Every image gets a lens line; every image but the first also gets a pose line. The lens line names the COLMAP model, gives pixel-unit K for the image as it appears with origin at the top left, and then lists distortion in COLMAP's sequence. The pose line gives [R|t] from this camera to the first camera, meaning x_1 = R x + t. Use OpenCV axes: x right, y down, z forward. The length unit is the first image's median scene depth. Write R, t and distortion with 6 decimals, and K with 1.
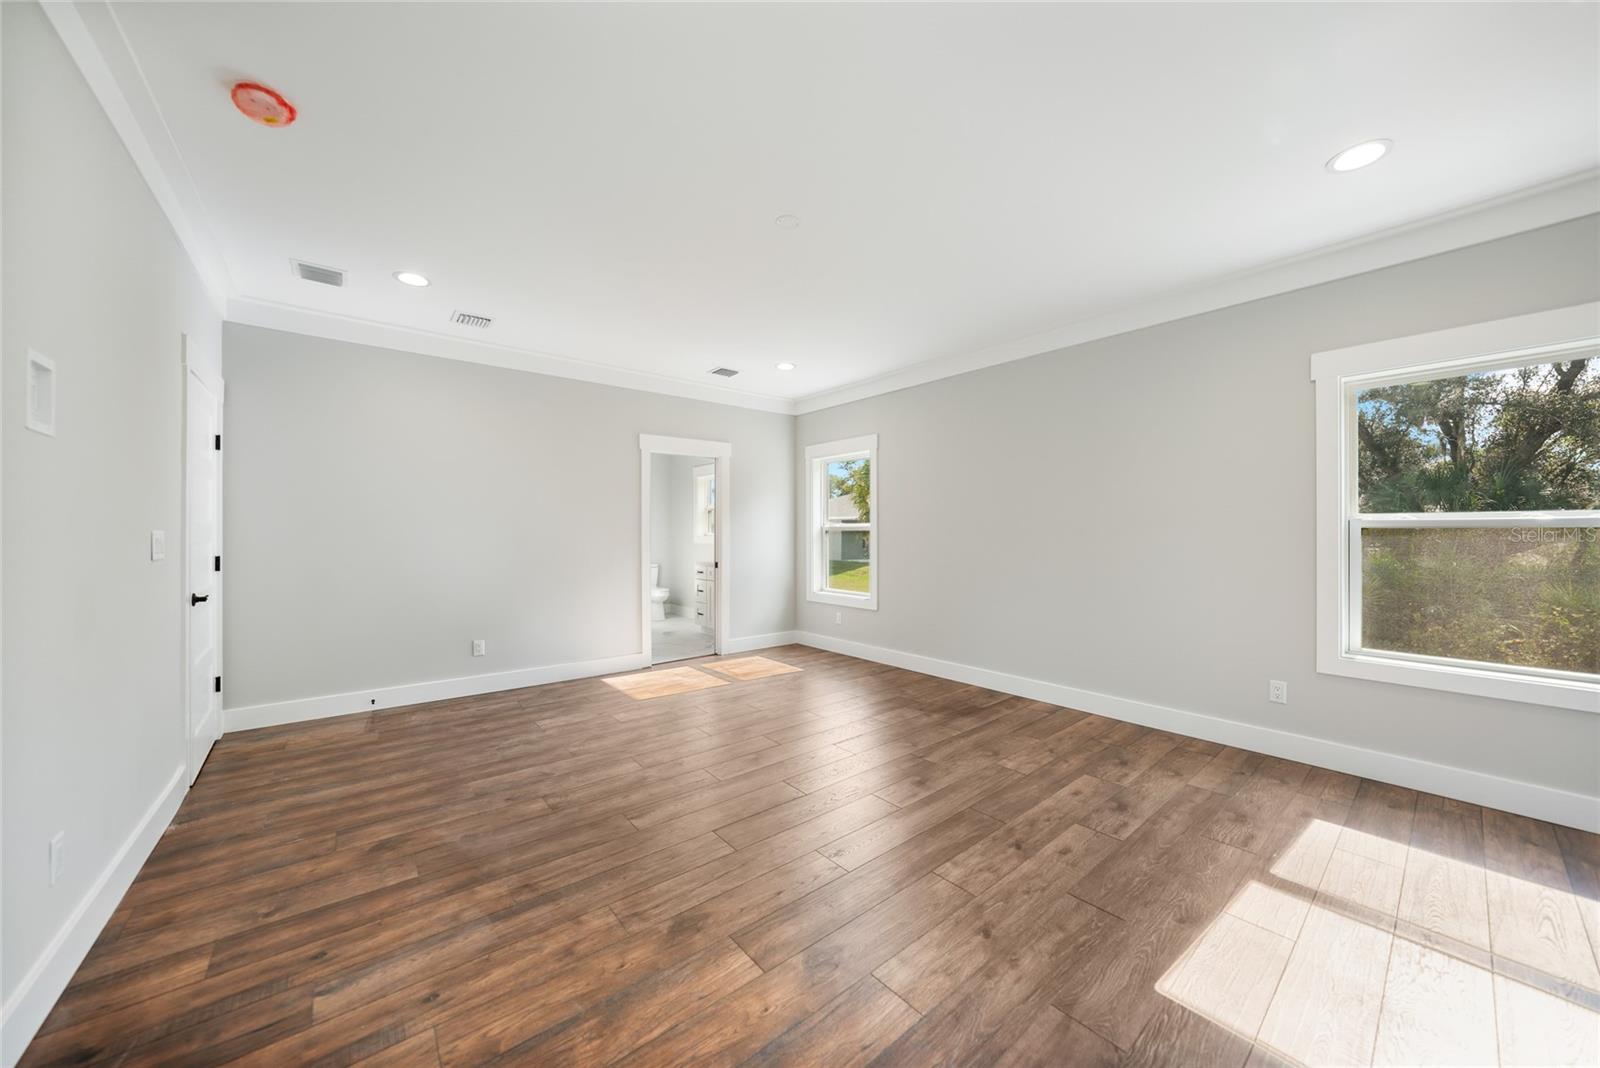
lens RADIAL K [[561.4, 0, 802.0], [0, 561.4, 533.4], [0, 0, 1]] dist [-0.027578, 0.005560]
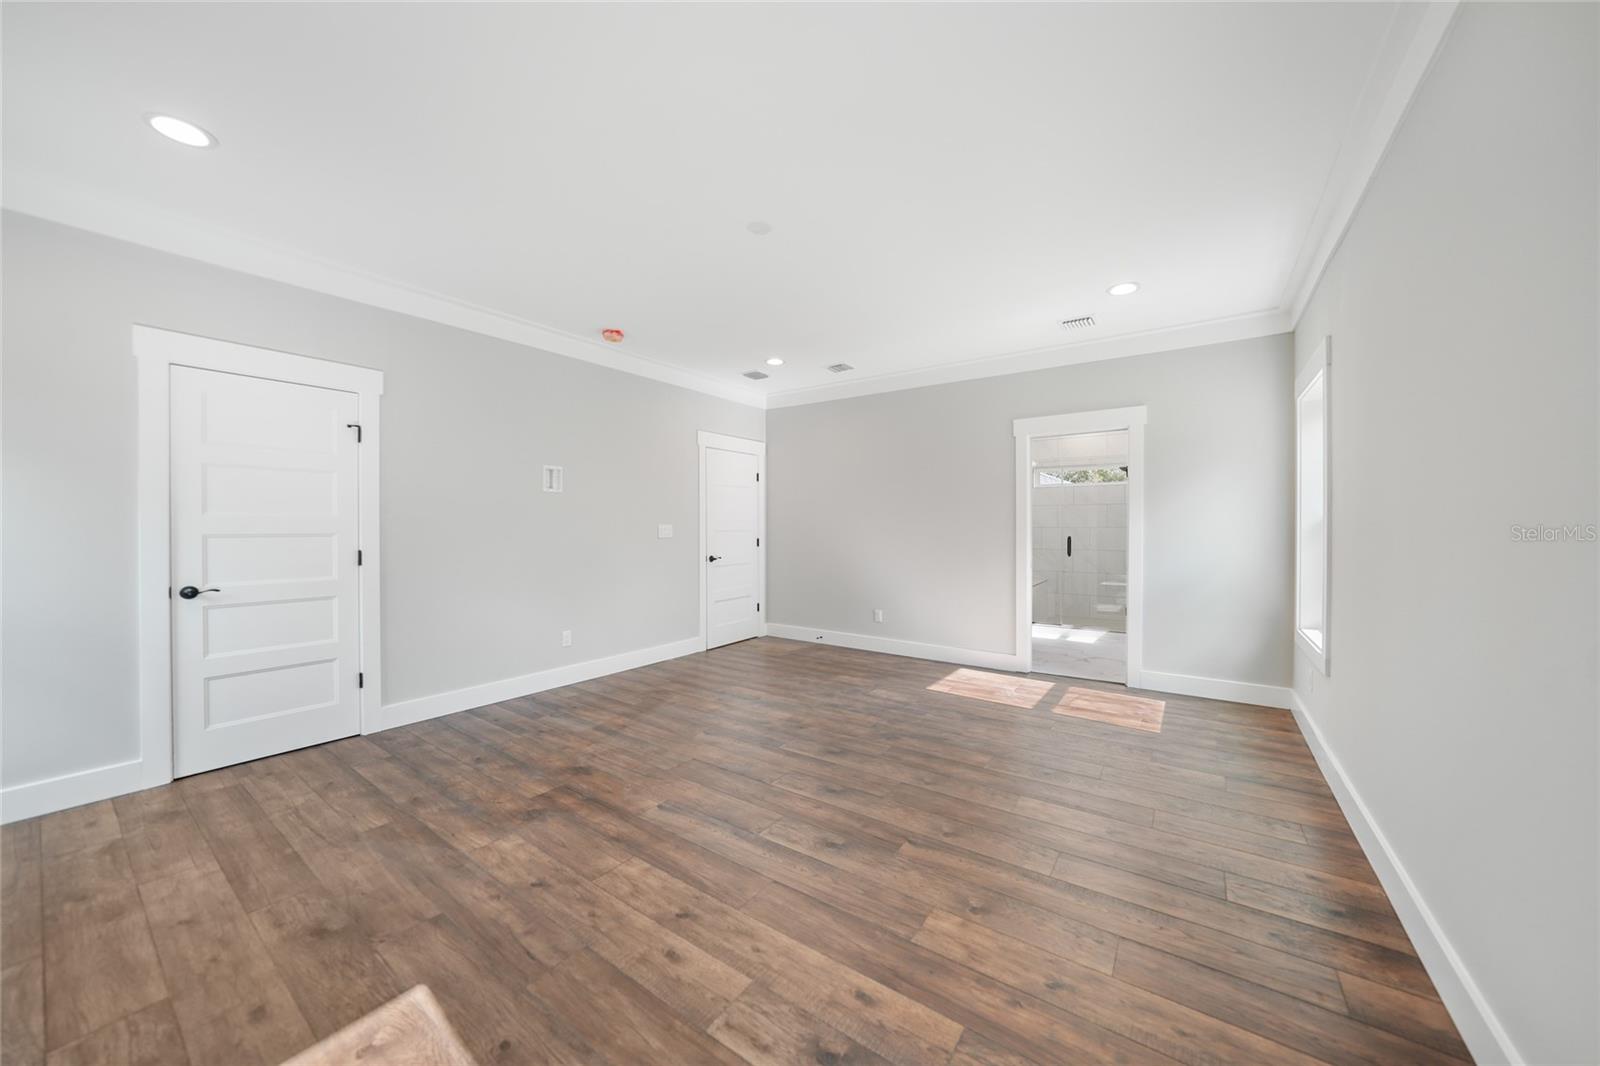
lens RADIAL K [[561.4, 0, 802.0], [0, 561.4, 532.4], [0, 0, 1]] dist [-0.027578, 0.005560]
pose [[0.262152, 0.012450, -0.964946, 0.984177], [-0.002528, 0.999922, 0.012214, -0.003636], [0.965023, -0.000763, 0.262163, 0.779330]]
